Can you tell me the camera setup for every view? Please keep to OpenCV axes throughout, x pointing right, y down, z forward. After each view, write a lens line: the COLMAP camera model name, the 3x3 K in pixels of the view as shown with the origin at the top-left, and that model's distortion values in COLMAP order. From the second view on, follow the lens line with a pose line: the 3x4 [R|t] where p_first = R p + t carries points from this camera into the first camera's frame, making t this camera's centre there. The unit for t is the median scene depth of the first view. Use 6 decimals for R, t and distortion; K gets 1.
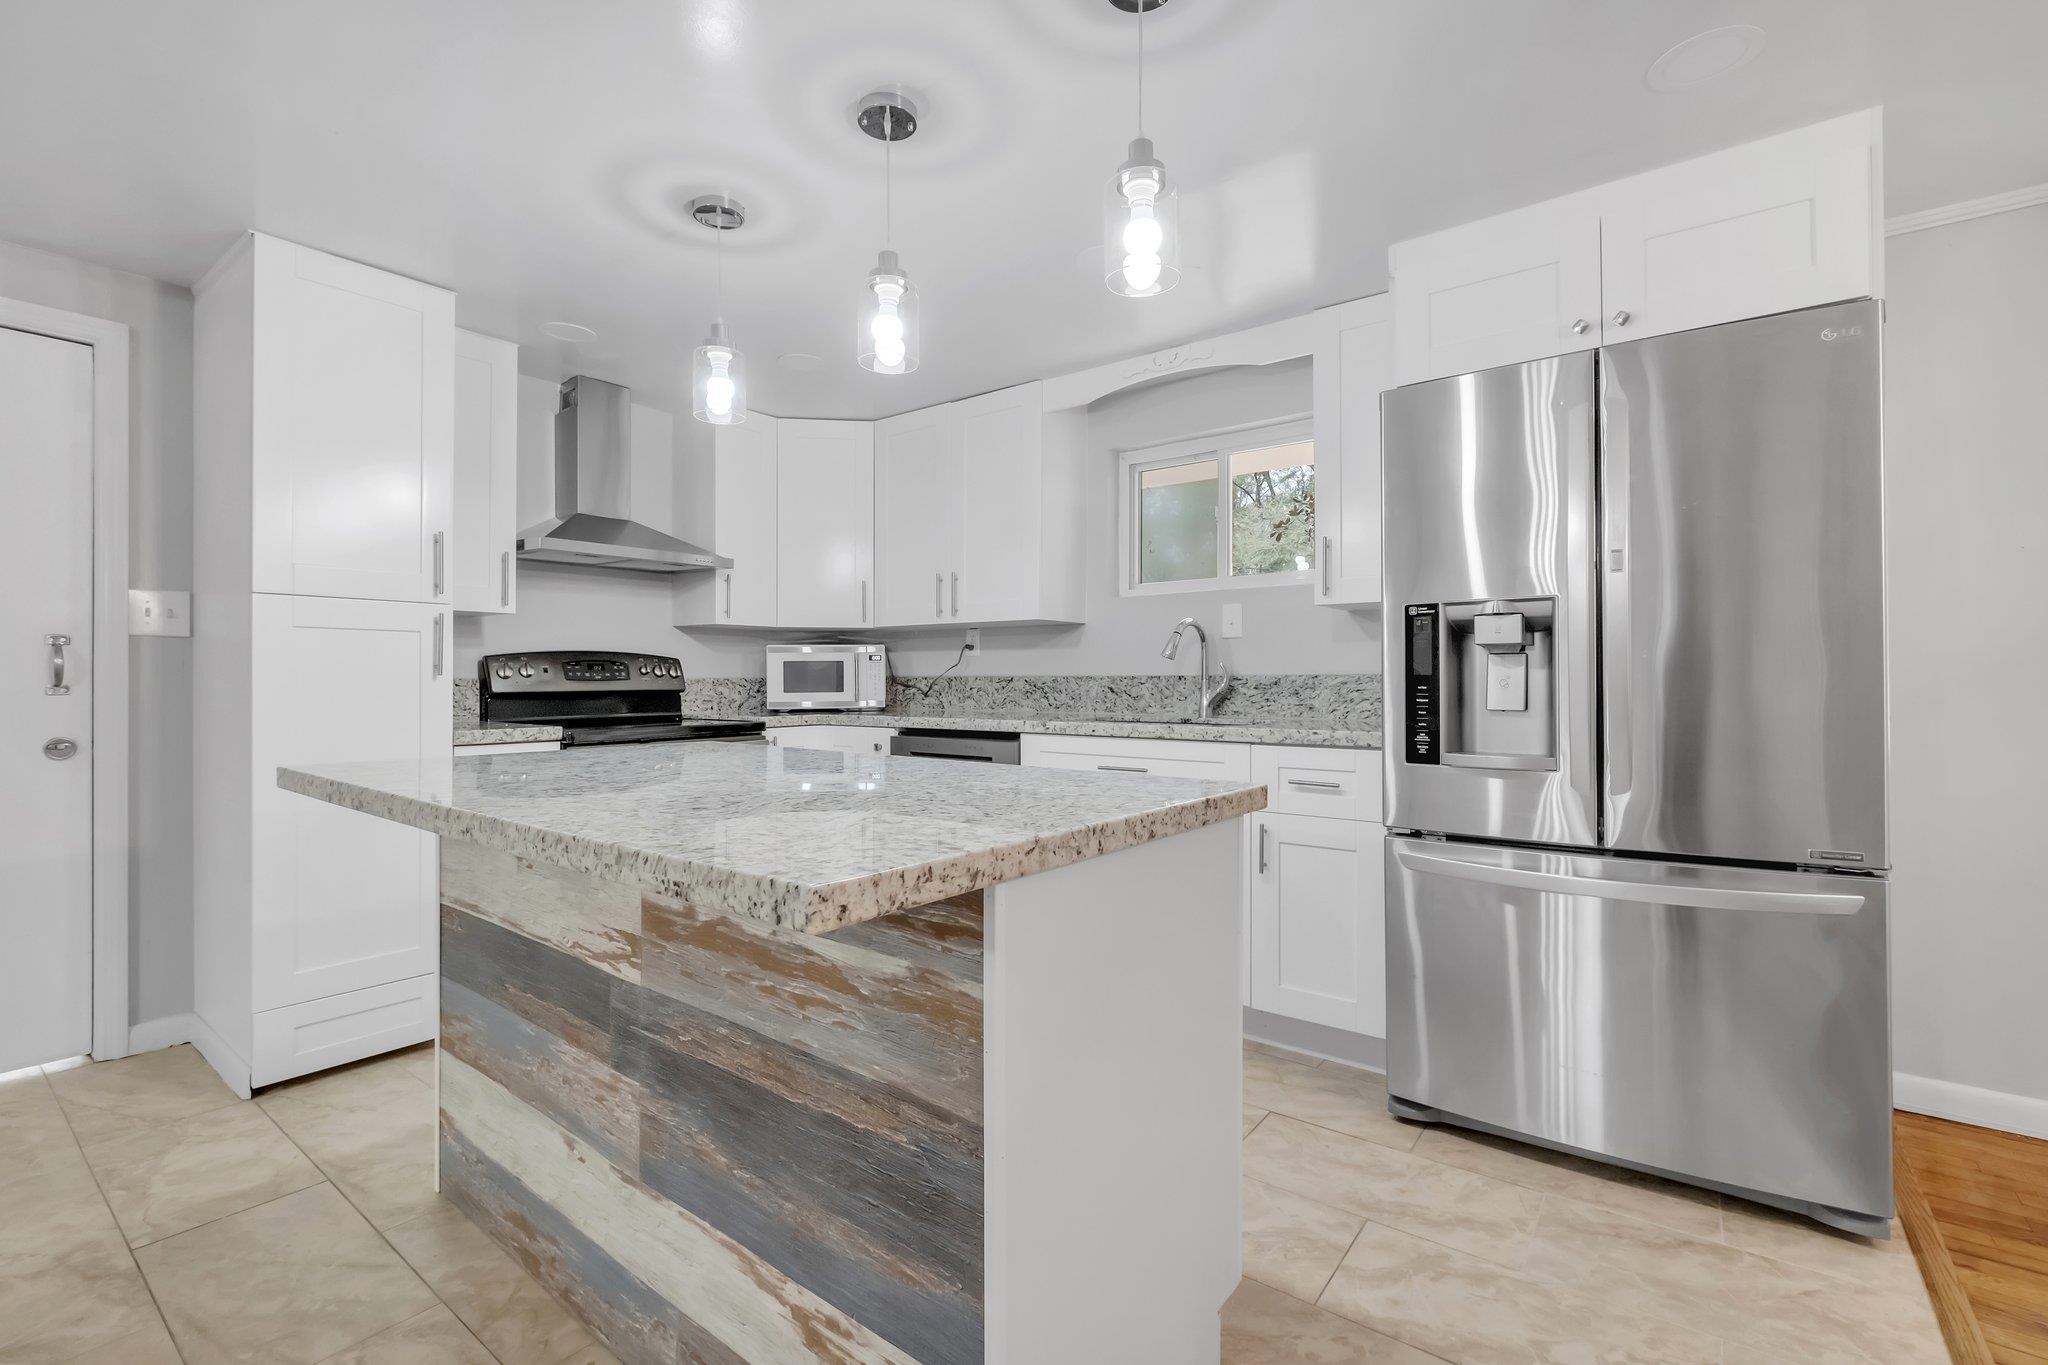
lens RADIAL K [[889.0, 0, 1032.8], [0, 889.0, 685.3], [0, 0, 1]] dist [-0.007994, -0.000130]
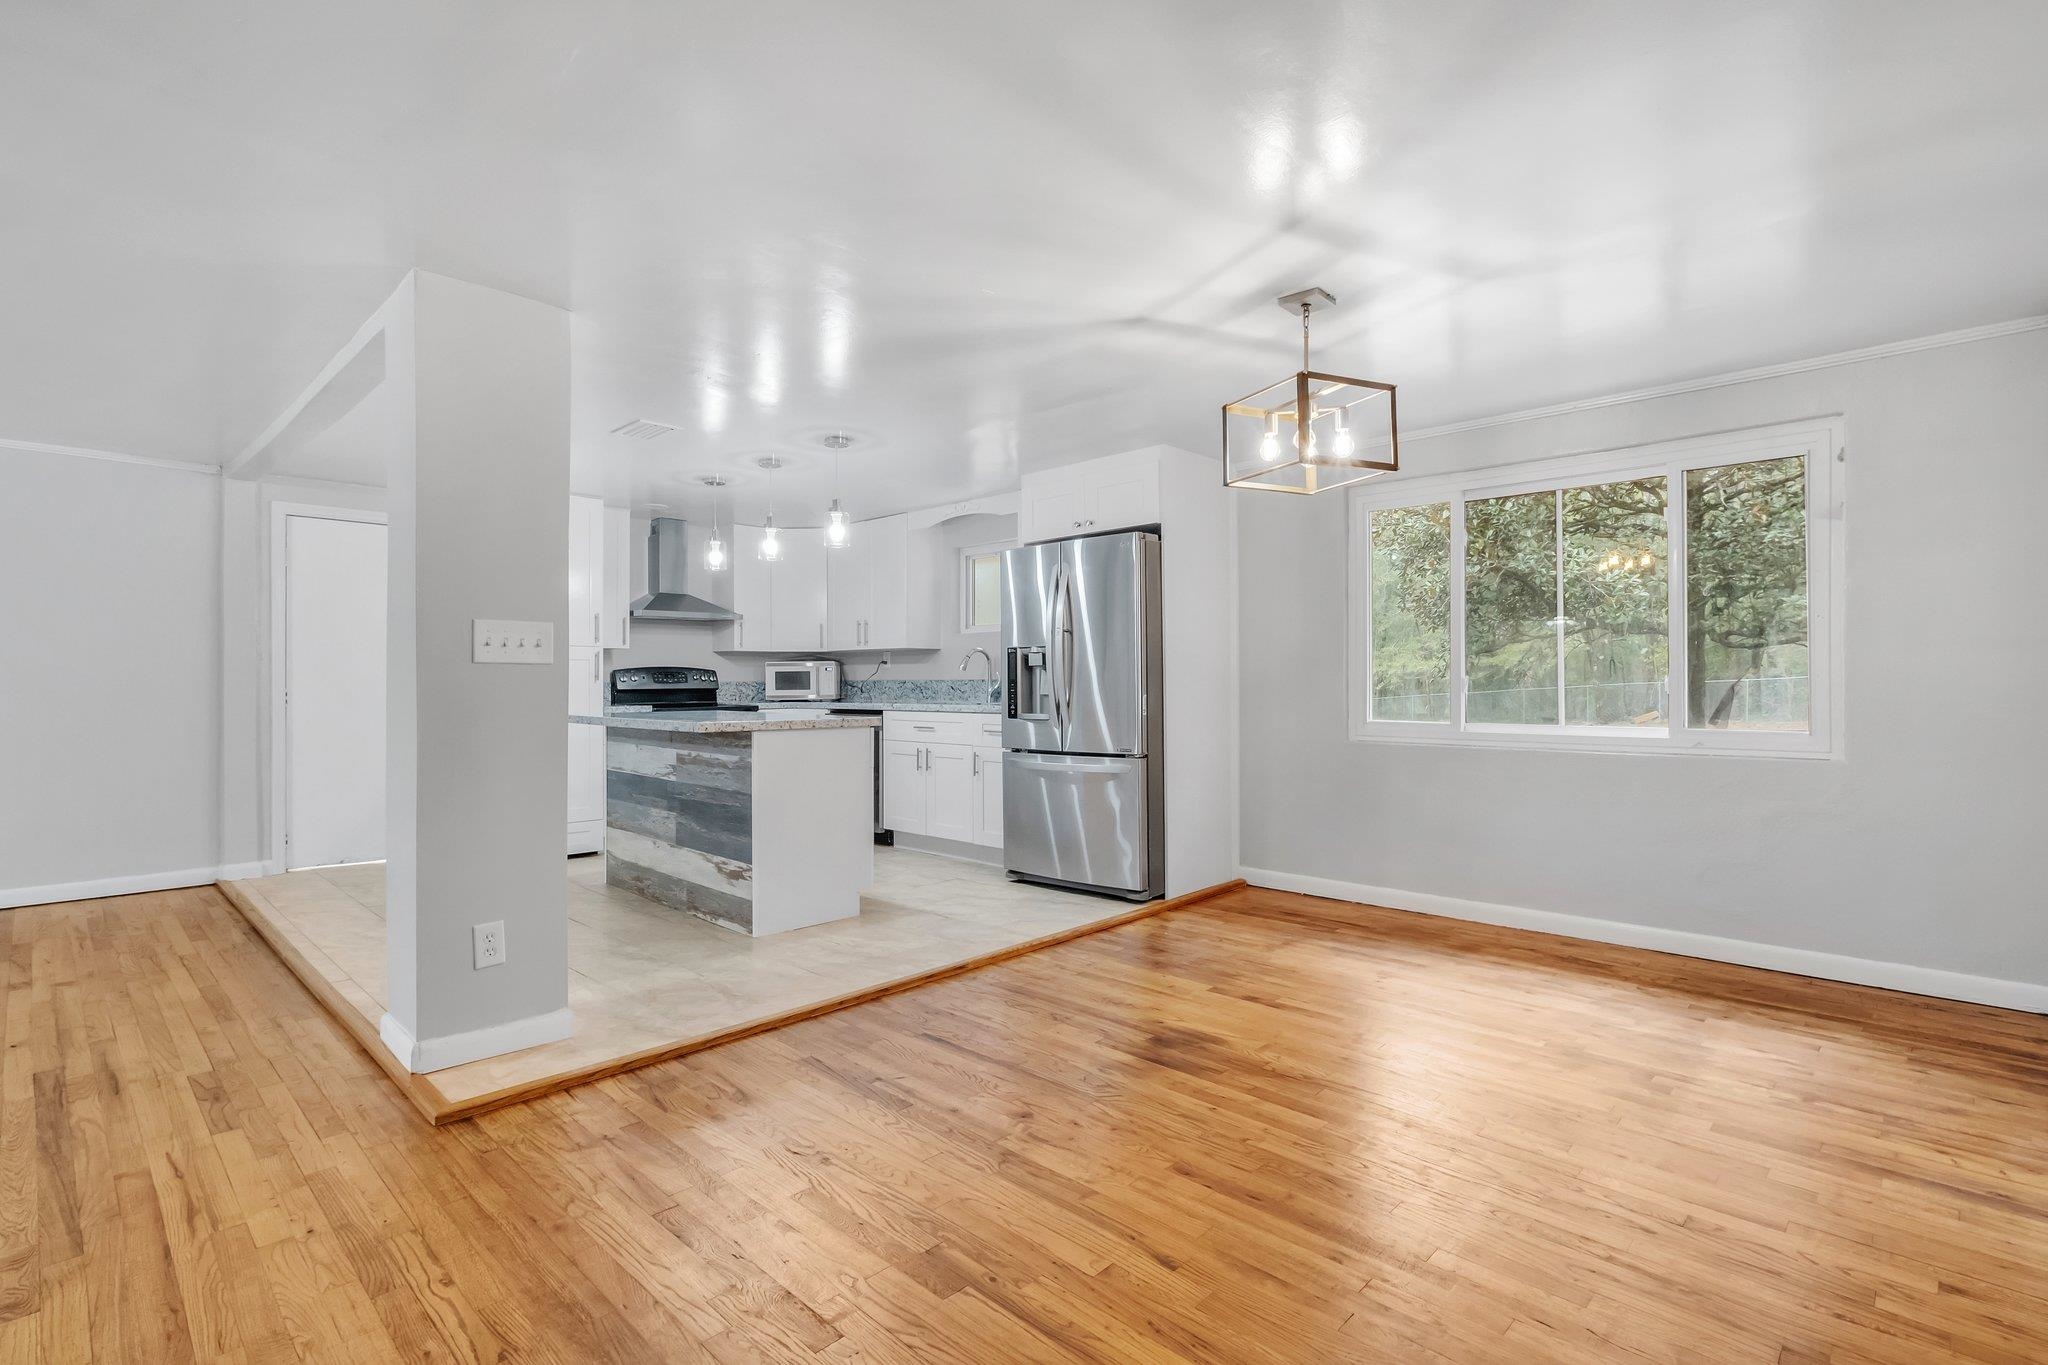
lens RADIAL K [[955.3, 0, 1009.2], [0, 955.3, 683.8], [0, 0, 1]] dist [0.000184, -0.000417]
pose [[0.991464, -0.003101, -0.130341, 0.459618], [0.002451, 0.999984, -0.005142, 0.007849], [0.130355, 0.004778, 0.991456, -0.864165]]
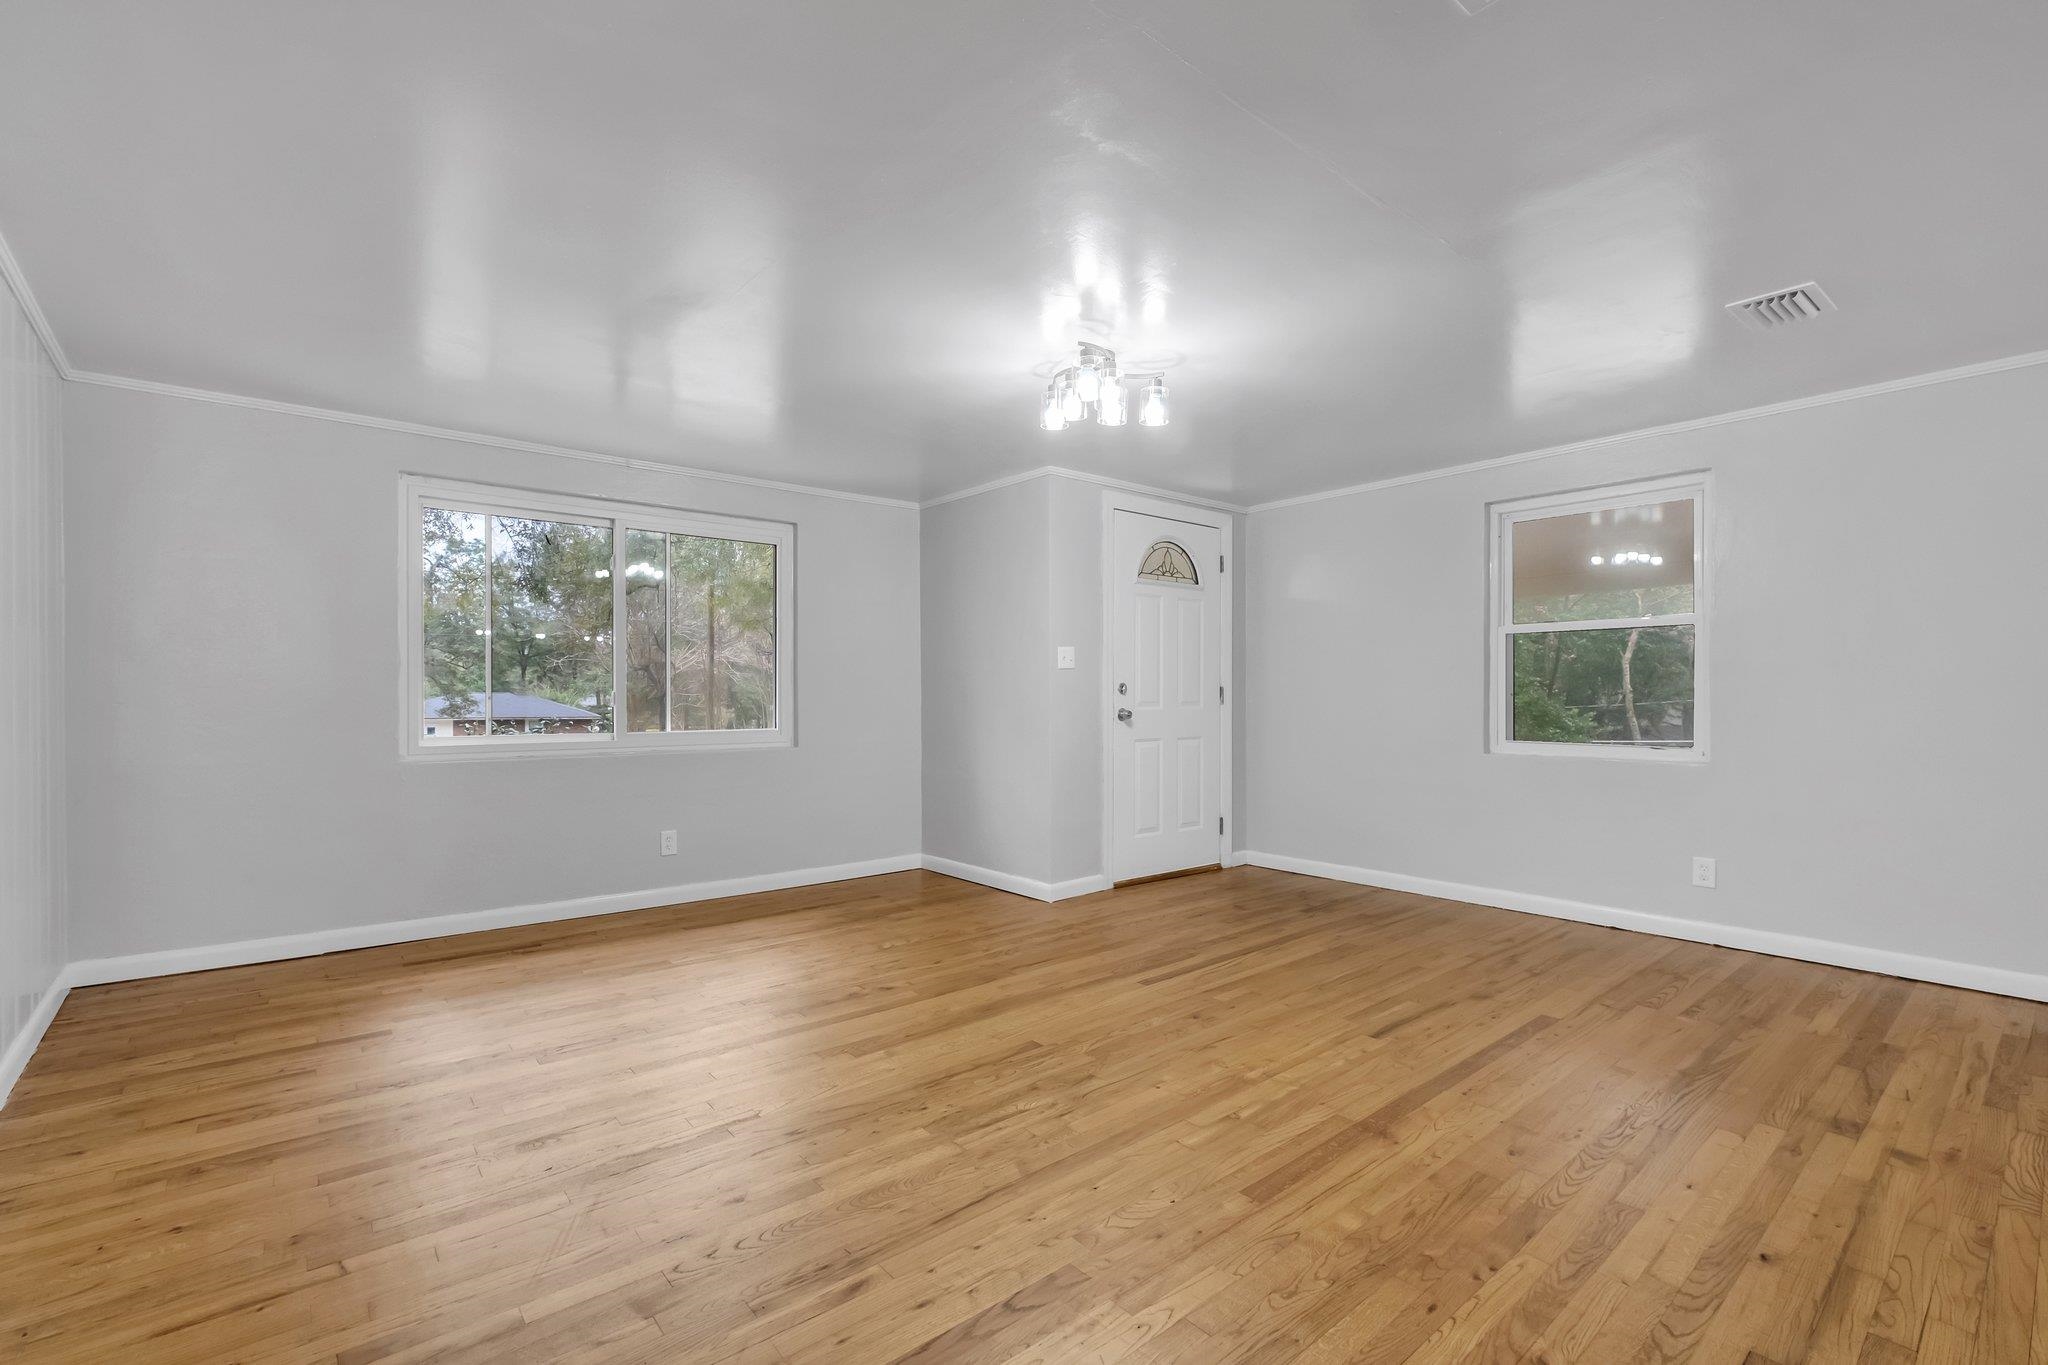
lens RADIAL K [[889.0, 0, 1018.1], [0, 889.0, 691.0], [0, 0, 1]] dist [-0.007994, -0.000130]
pose [[-0.240606, -0.006326, -0.970602, 0.065650], [-0.005535, 0.999971, -0.005145, 0.008143], [0.970607, 0.004134, -0.240635, -0.436913]]
